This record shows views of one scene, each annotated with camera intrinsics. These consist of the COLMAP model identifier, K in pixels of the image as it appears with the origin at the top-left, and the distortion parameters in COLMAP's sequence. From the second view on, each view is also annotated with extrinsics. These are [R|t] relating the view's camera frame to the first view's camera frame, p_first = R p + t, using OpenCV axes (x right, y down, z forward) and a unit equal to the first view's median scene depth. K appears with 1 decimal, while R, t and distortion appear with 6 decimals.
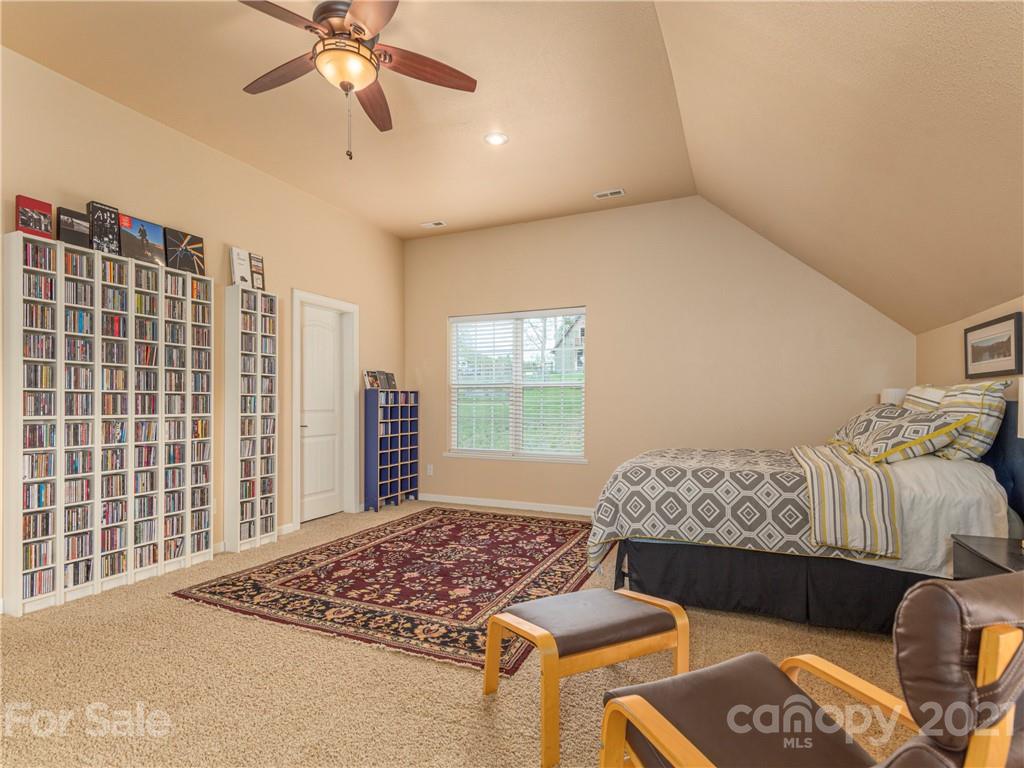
lens RADIAL K [[505.8, 0, 512.5], [0, 505.8, 388.3], [0, 0, 1]] dist [0.011464, -0.001176]
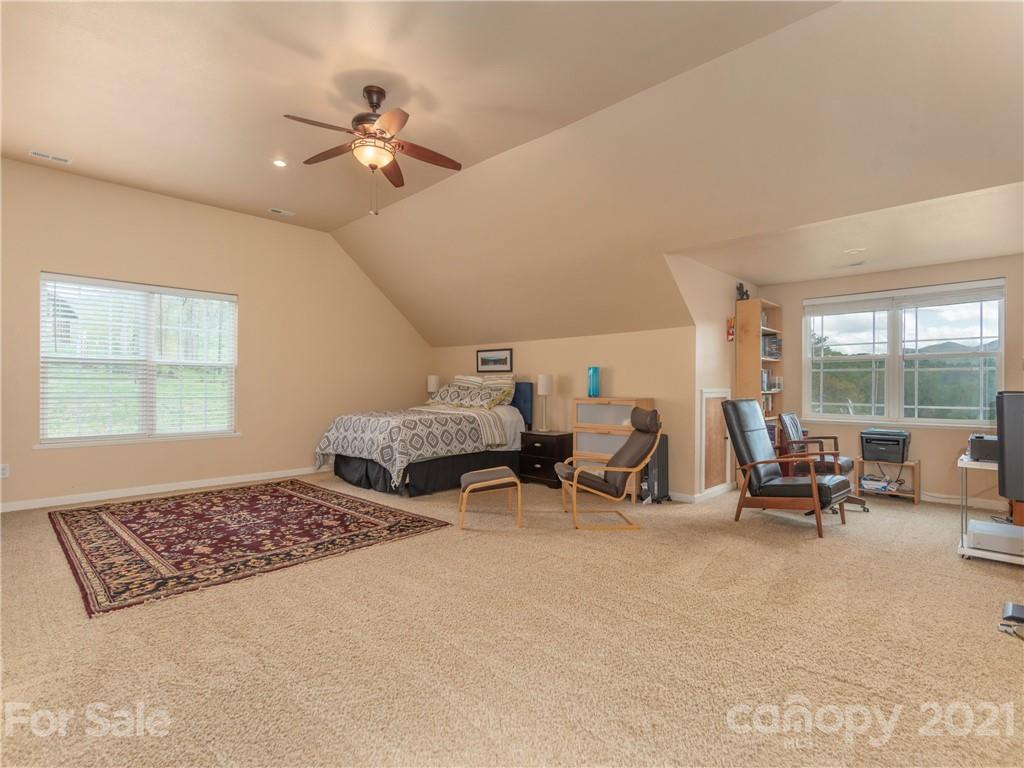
lens RADIAL K [[505.8, 0, 488.0], [0, 505.8, 381.9], [0, 0, 1]] dist [0.011464, -0.001176]
pose [[0.374751, 0.006937, 0.927100, -1.217443], [-0.028258, 0.999593, 0.003943, 0.013316], [-0.926695, -0.027676, 0.374795, 0.126261]]
